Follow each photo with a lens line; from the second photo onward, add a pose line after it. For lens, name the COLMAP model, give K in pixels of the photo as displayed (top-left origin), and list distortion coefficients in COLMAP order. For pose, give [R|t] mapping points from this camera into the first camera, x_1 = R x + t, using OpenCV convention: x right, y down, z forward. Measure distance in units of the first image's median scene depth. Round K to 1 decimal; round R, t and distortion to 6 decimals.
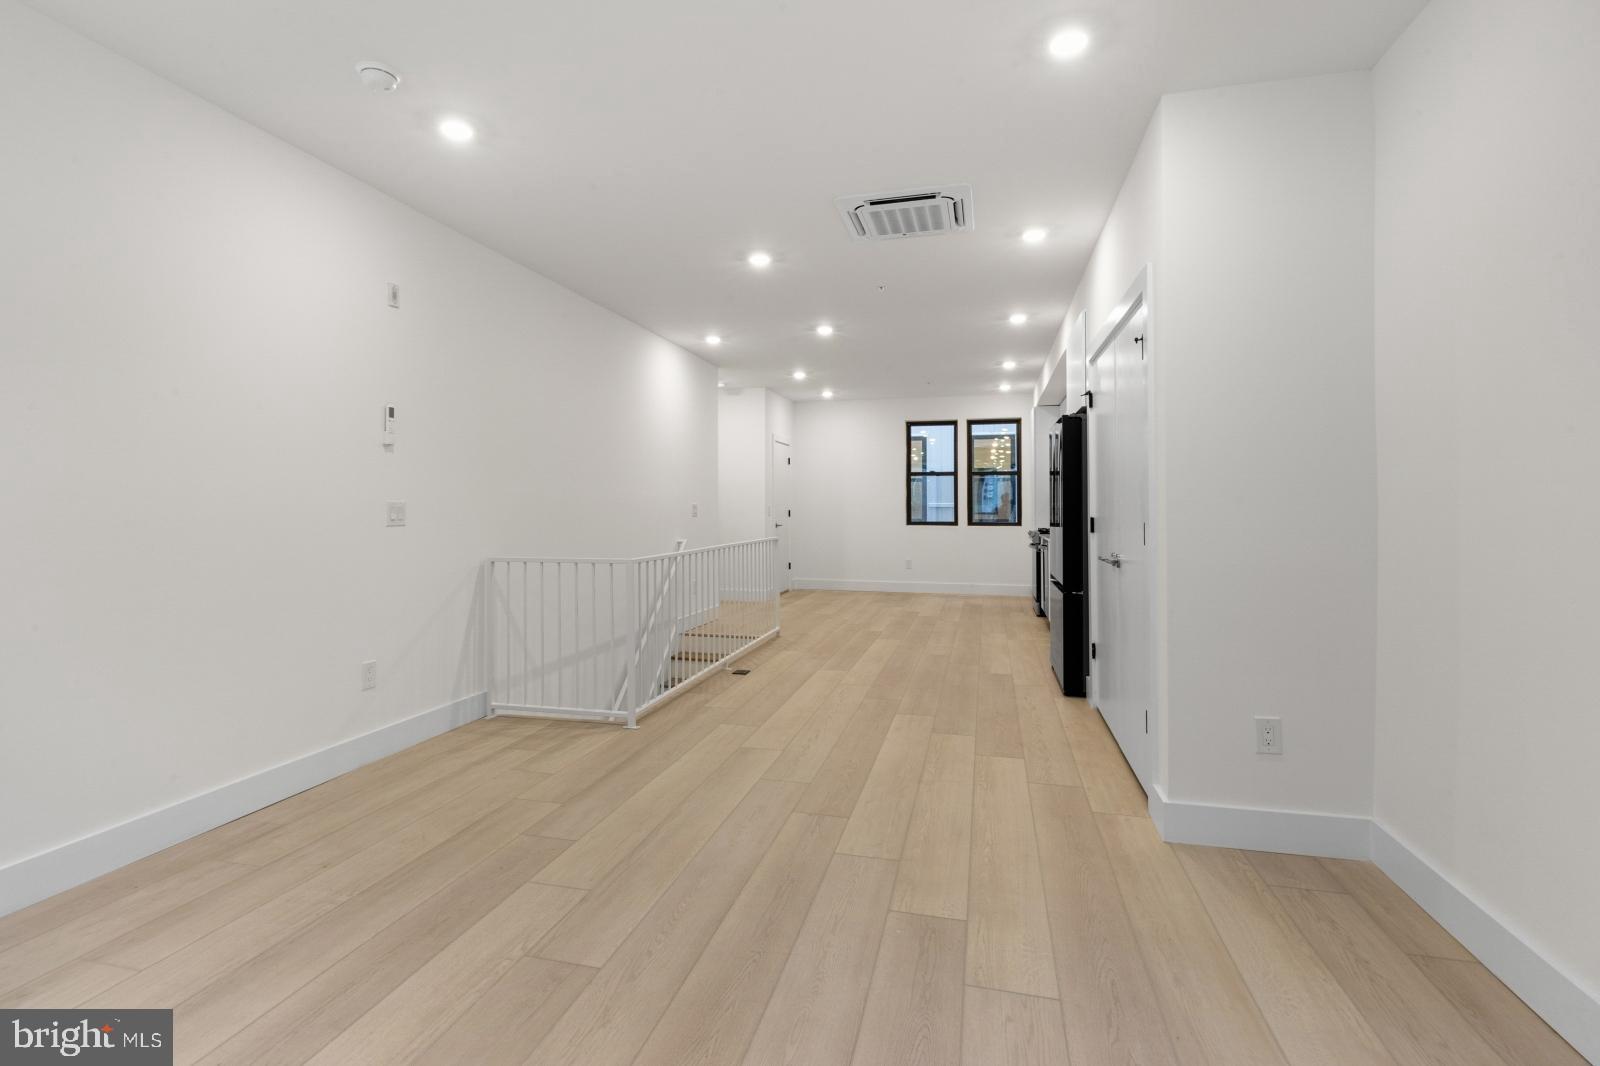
lens RADIAL K [[753.2, 0, 786.4], [0, 753.2, 505.2], [0, 0, 1]] dist [0.004058, 0.000432]
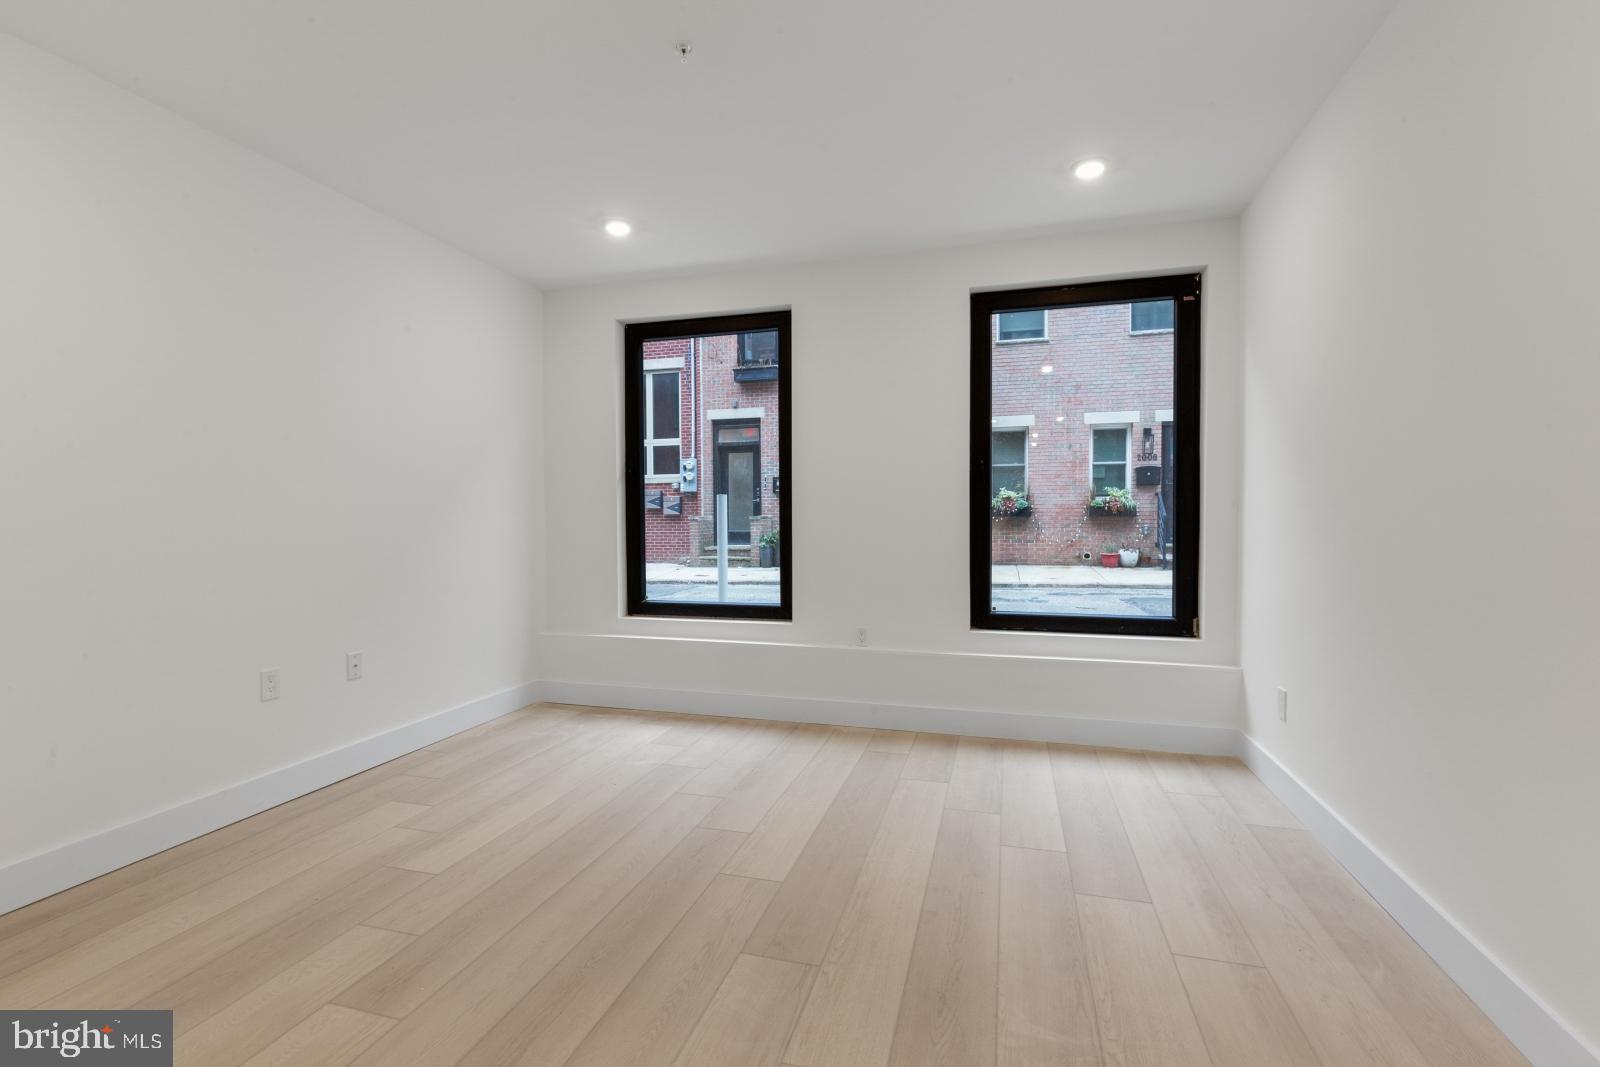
lens RADIAL K [[726.1, 0, 798.3], [0, 726.1, 530.8], [0, 0, 1]] dist [0.001735, 0.000040]
pose [[-0.999731, 0.002949, 0.023011, -0.091395], [0.003295, 0.999881, 0.015051, 0.001737], [-0.022964, 0.015122, -0.999622, 0.521114]]
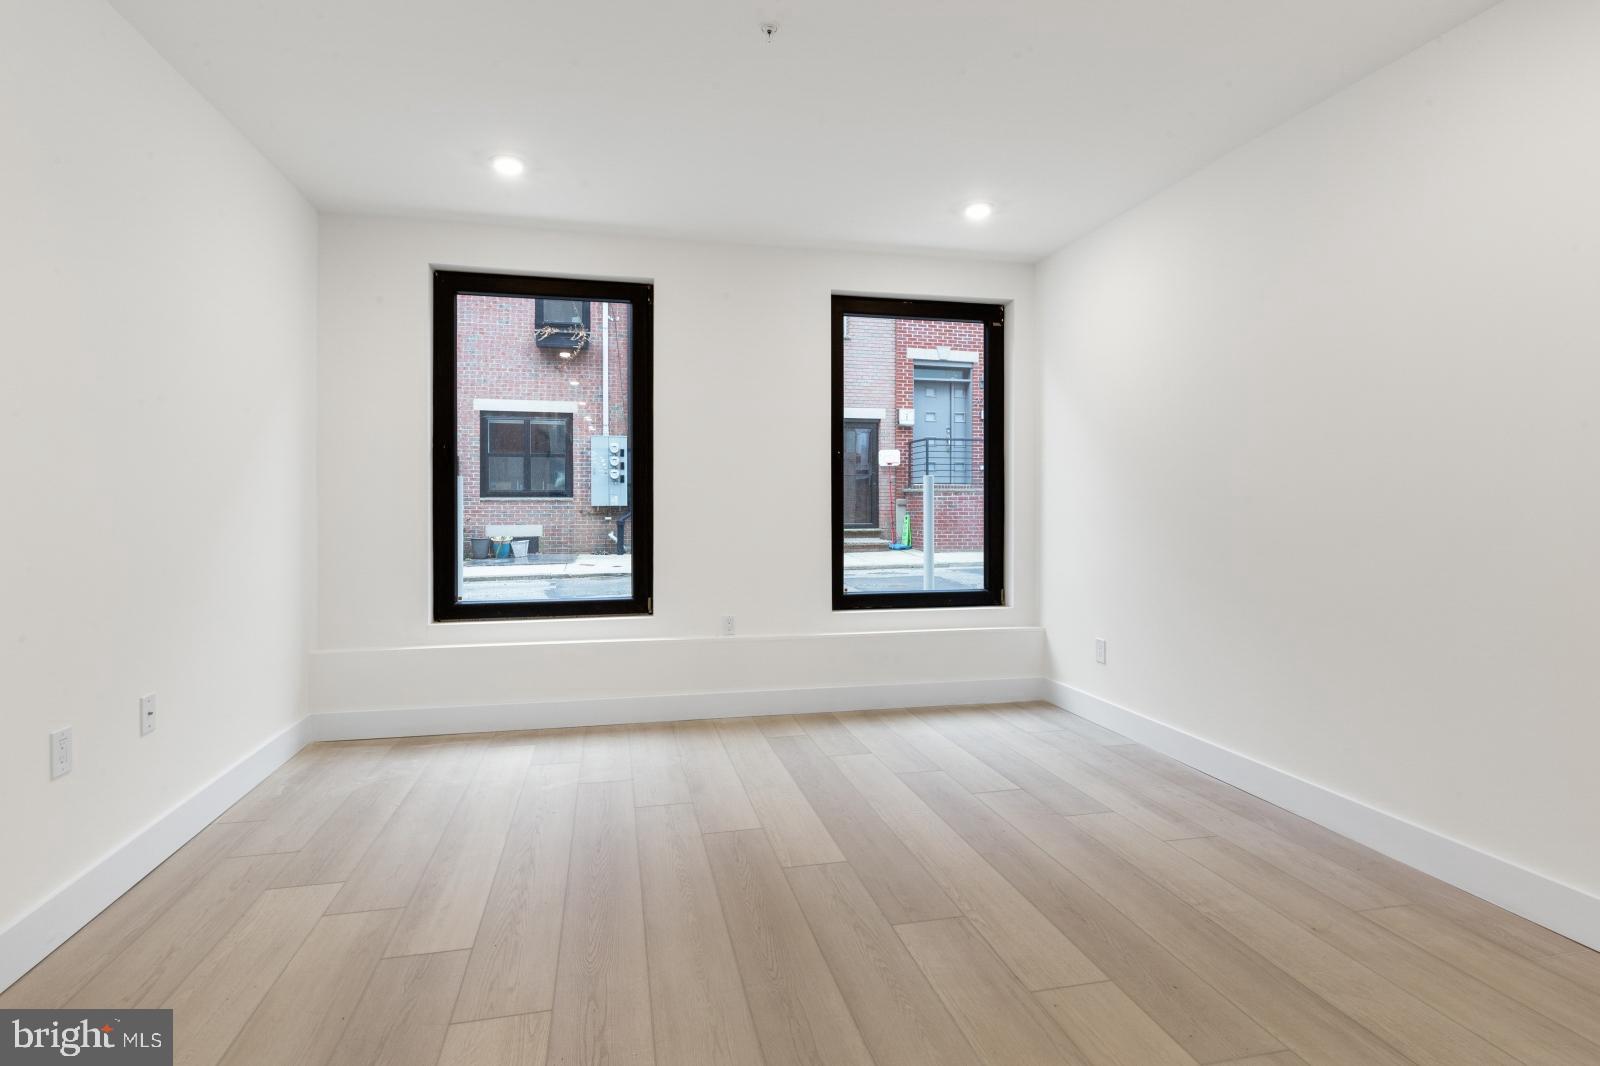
lens RADIAL K [[773.2, 0, 780.2], [0, 773.2, 497.8], [0, 0, 1]] dist [0.005128, 0.000006]
pose [[-0.888784, -0.006093, -0.458285, 0.107979], [-0.001531, 0.999946, -0.010324, 0.001468], [0.458323, -0.008474, -0.888745, 0.500708]]
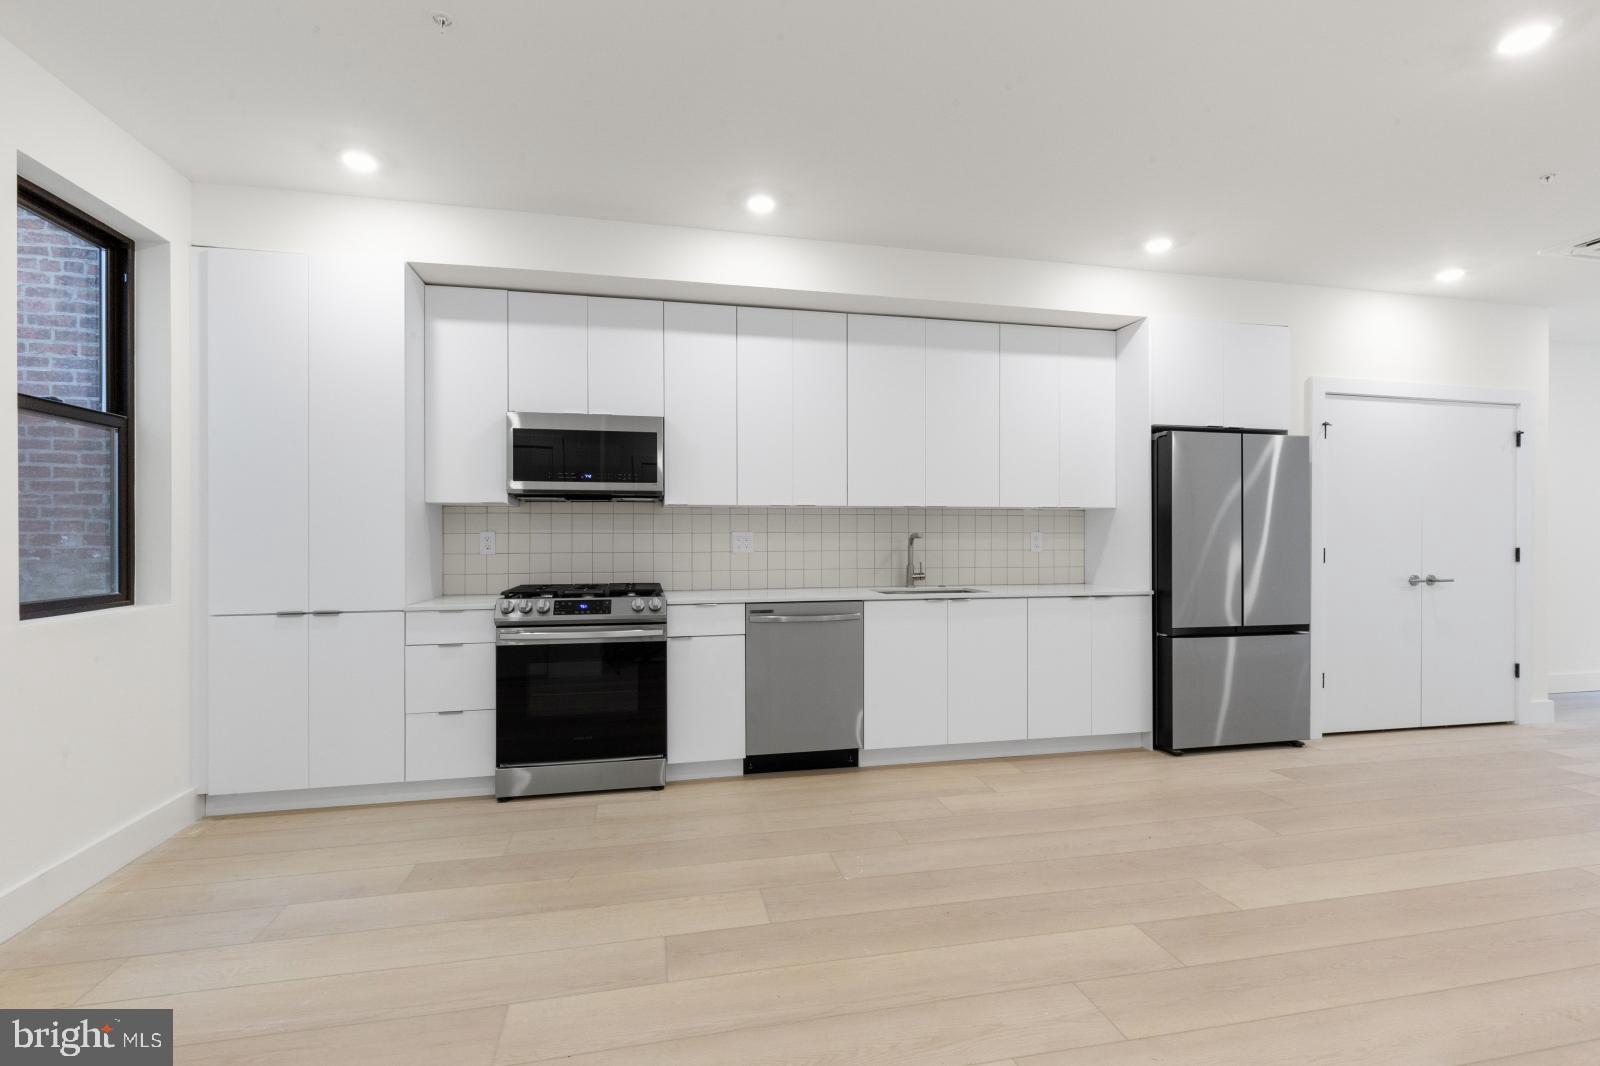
lens RADIAL K [[726.1, 0, 798.3], [0, 726.1, 530.3], [0, 0, 1]] dist [0.001735, 0.000040]
pose [[-0.454138, 0.002440, 0.890928, -0.084267], [-0.002712, 0.999988, -0.004121, -0.001019], [-0.890927, -0.004287, -0.454126, 1.224449]]
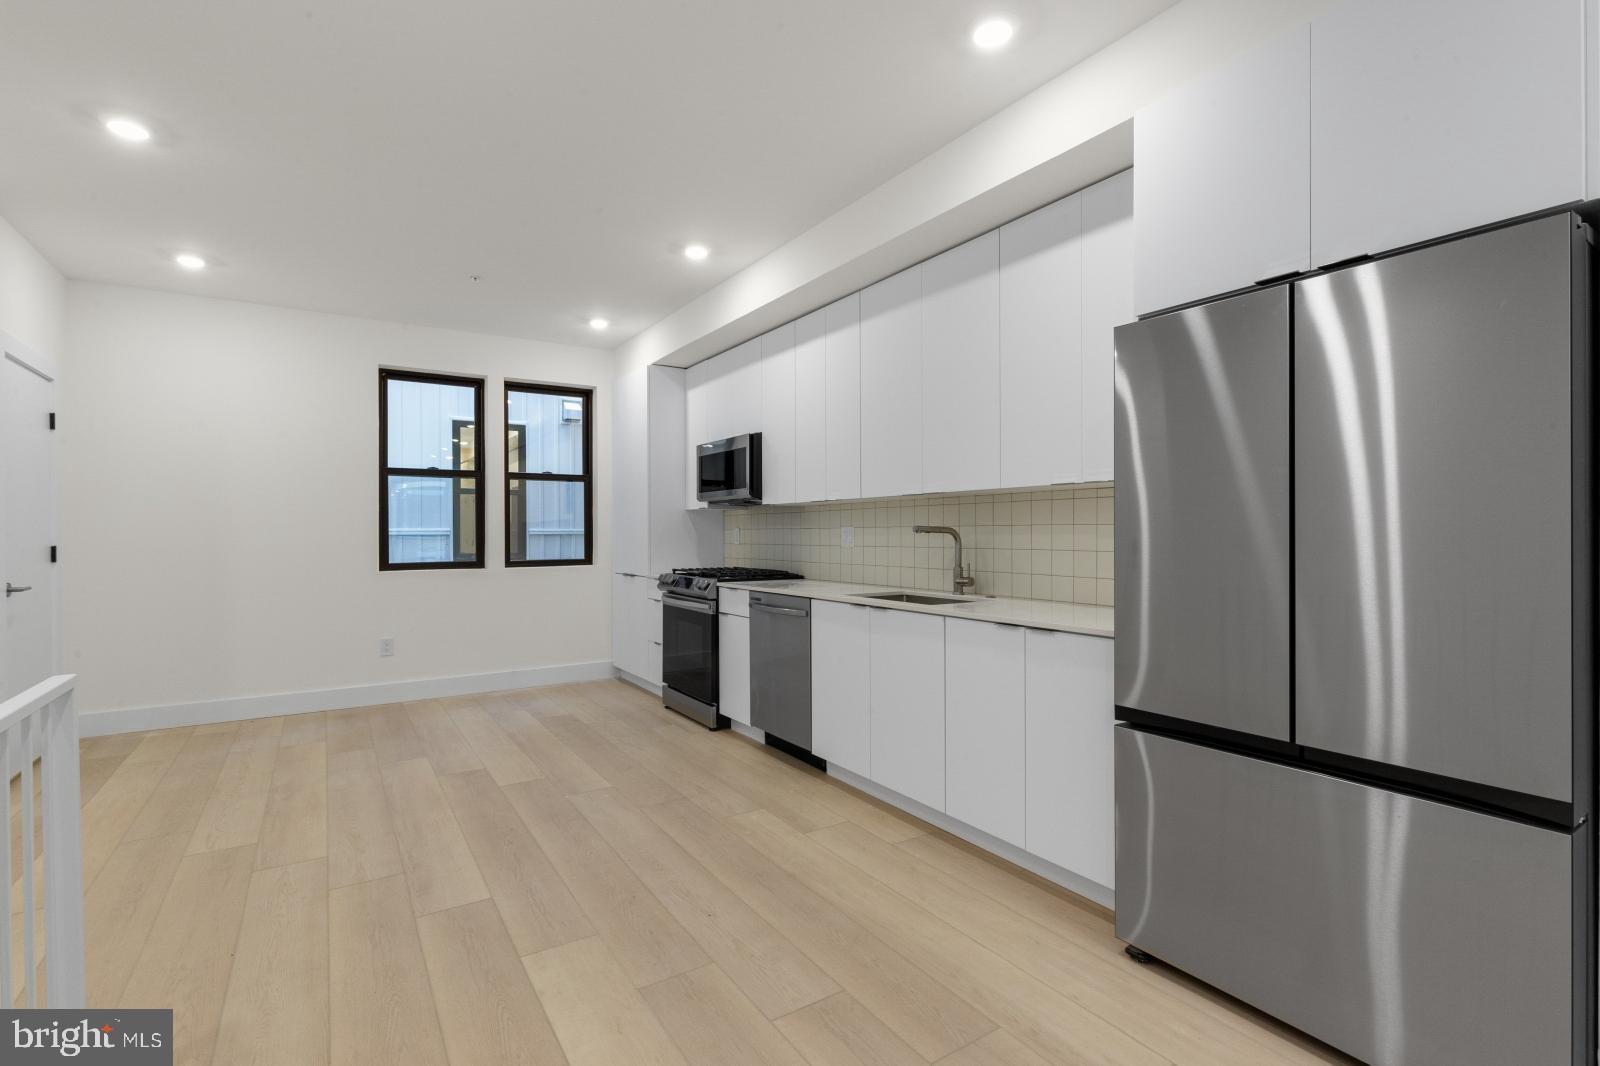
lens RADIAL K [[737.0, 0, 794.2], [0, 737.0, 530.3], [0, 0, 1]] dist [0.001302, 0.000267]
pose [[0.677257, -0.003741, 0.735737, -0.025332], [0.004806, 0.999988, 0.000660, 0.000089], [-0.735731, 0.003089, 0.677267, 0.644290]]
